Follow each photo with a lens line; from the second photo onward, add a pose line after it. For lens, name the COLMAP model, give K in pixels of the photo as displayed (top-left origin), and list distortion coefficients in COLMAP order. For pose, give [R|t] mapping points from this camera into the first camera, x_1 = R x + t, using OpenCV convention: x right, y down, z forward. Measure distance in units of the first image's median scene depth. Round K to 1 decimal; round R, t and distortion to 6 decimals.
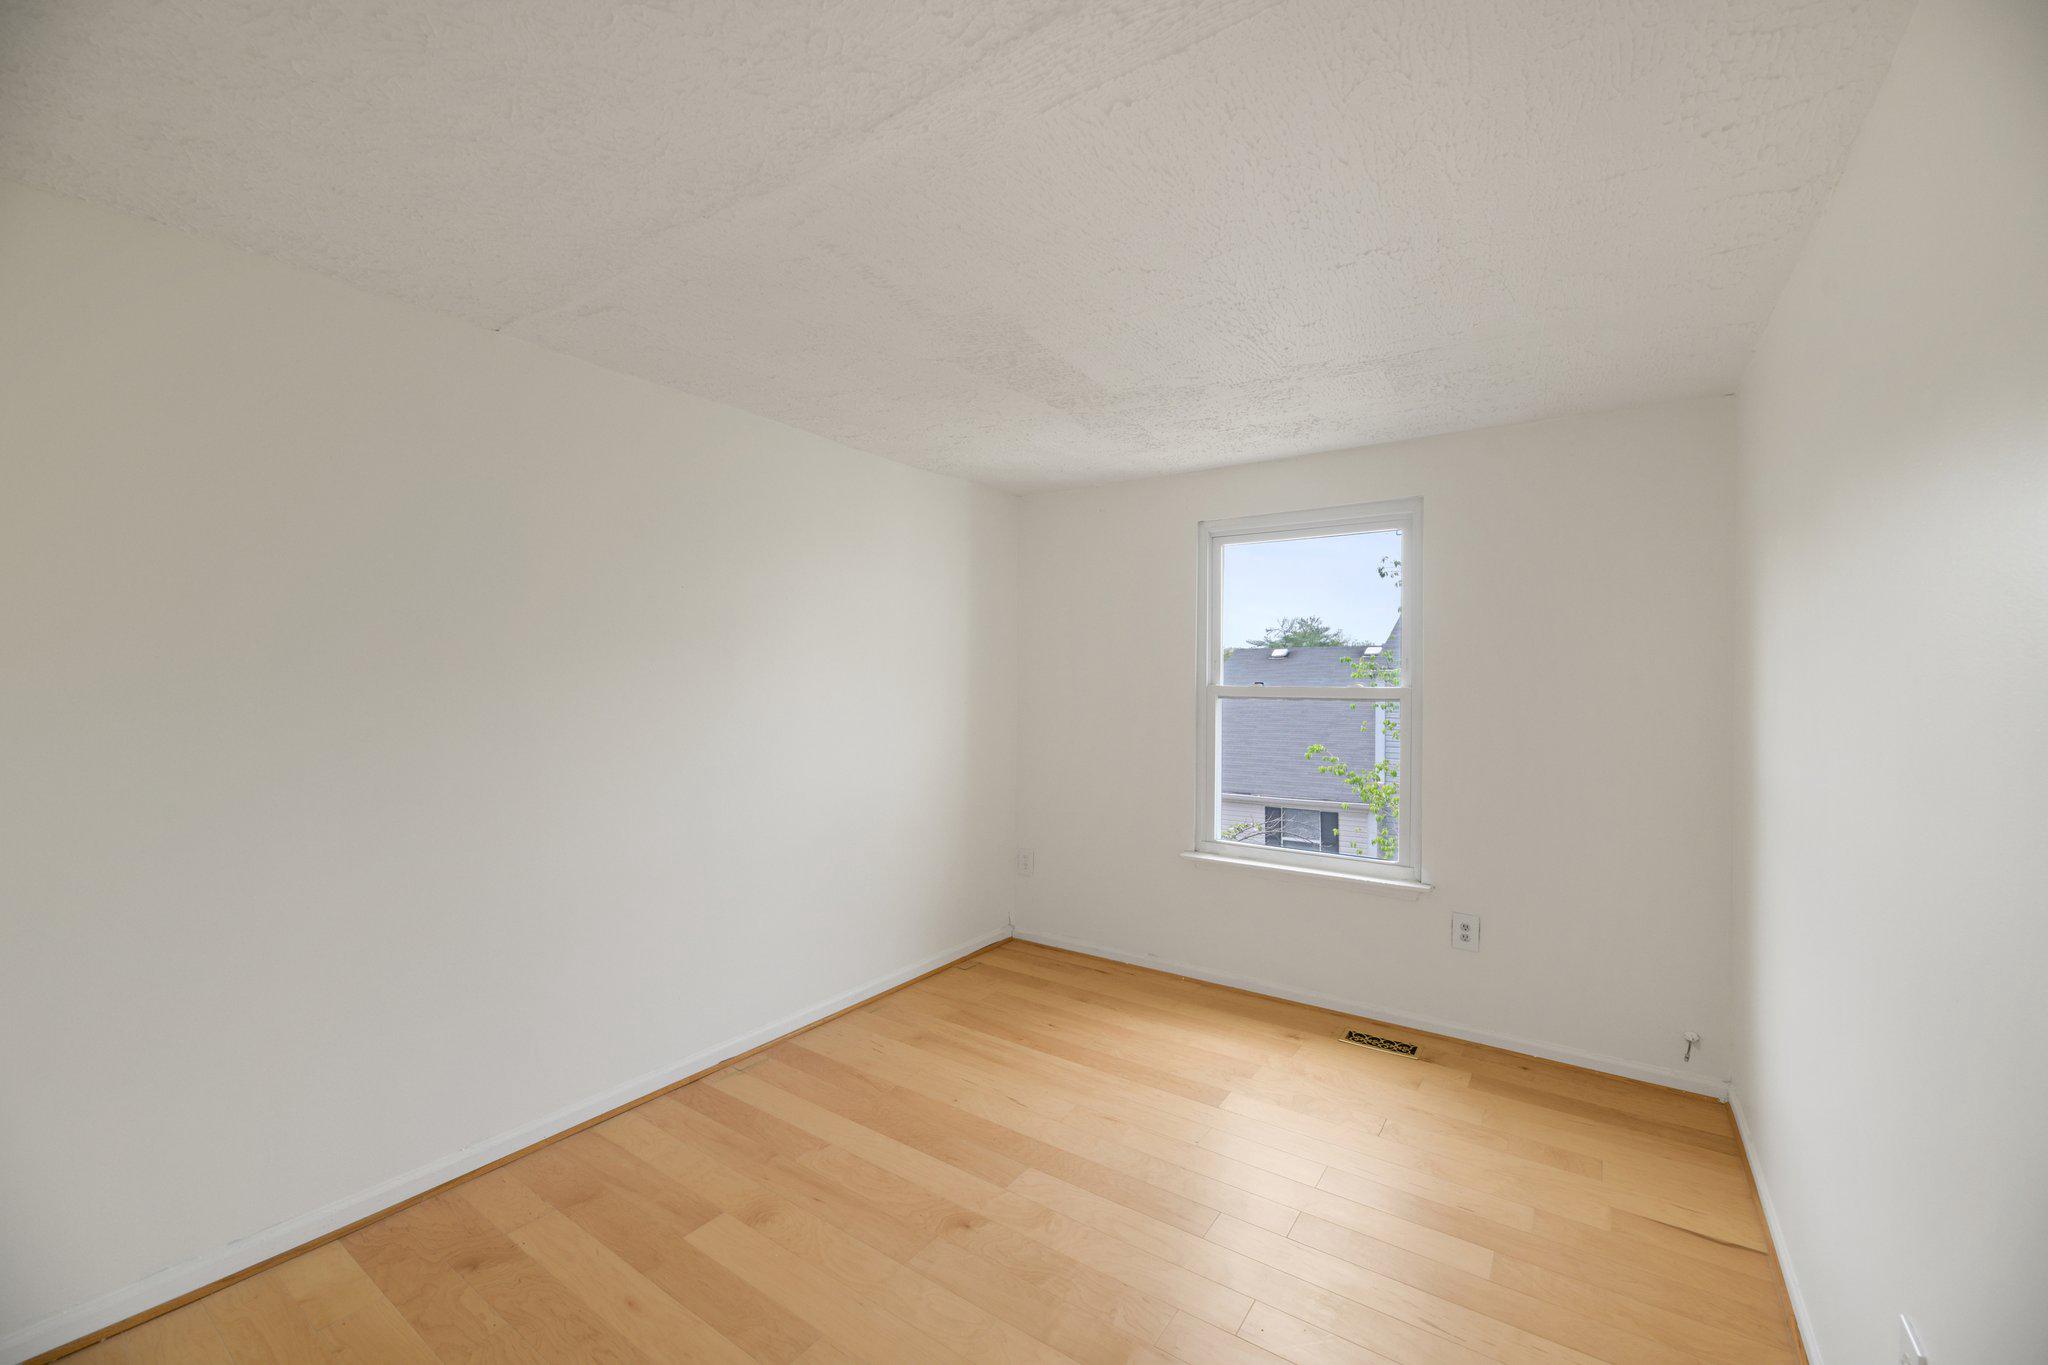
lens RADIAL K [[876.3, 0, 1012.9], [0, 876.3, 675.1], [0, 0, 1]] dist [0.000120, 0.000083]
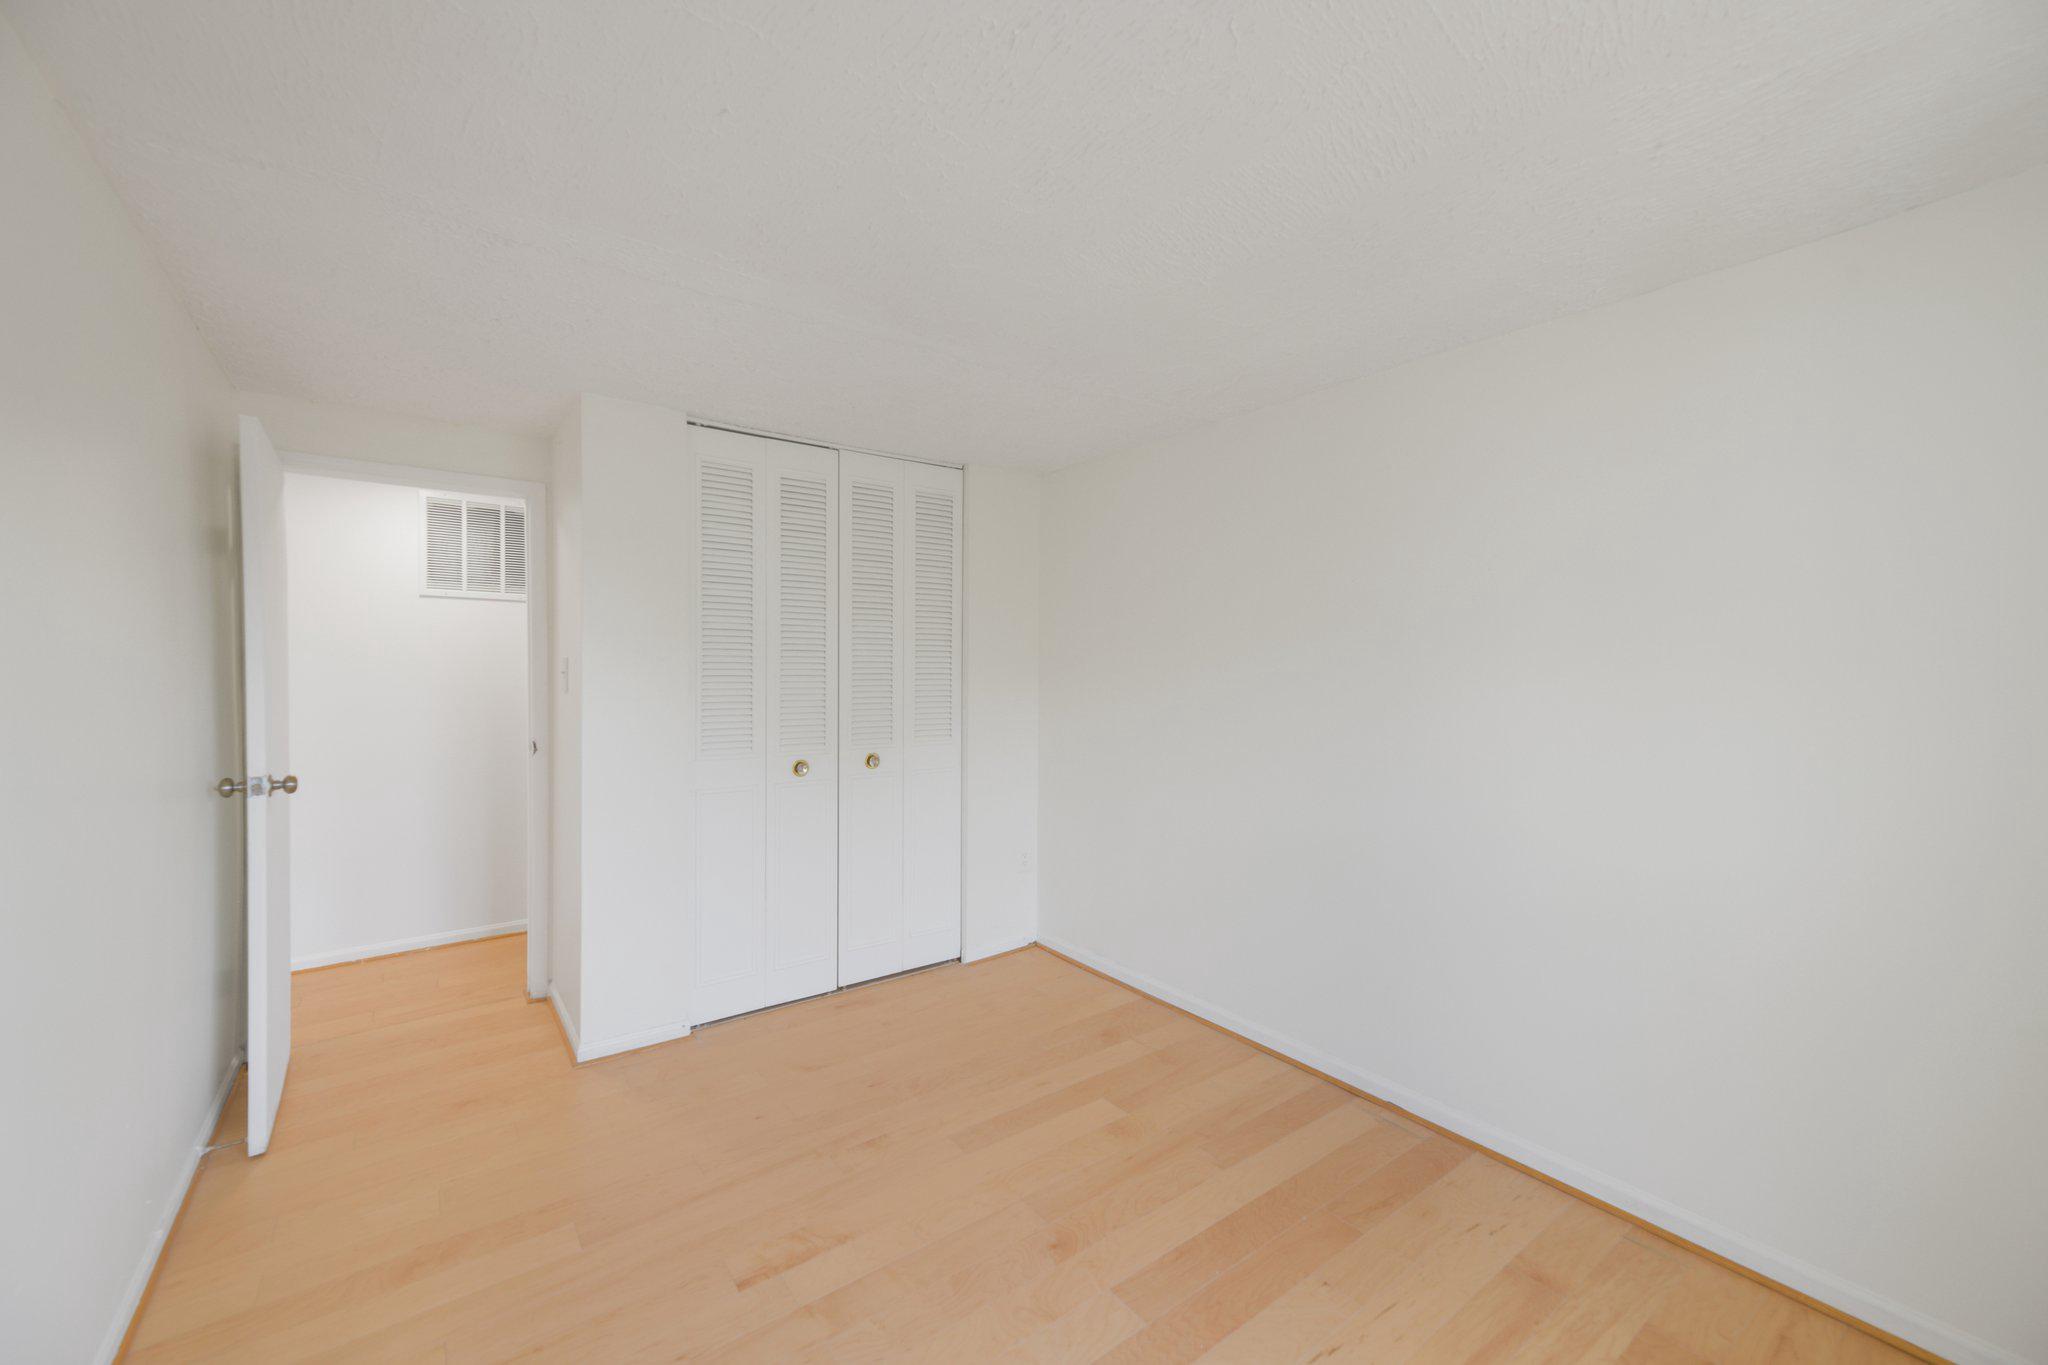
lens RADIAL K [[815.8, 0, 972.2], [0, 815.8, 659.4], [0, 0, 1]] dist [0.001141, -0.000164]
pose [[-0.367771, -0.012069, -0.929838, 0.642485], [-0.009951, 0.999910, -0.009042, 0.012187], [0.929863, 0.005928, -0.367858, 1.001161]]
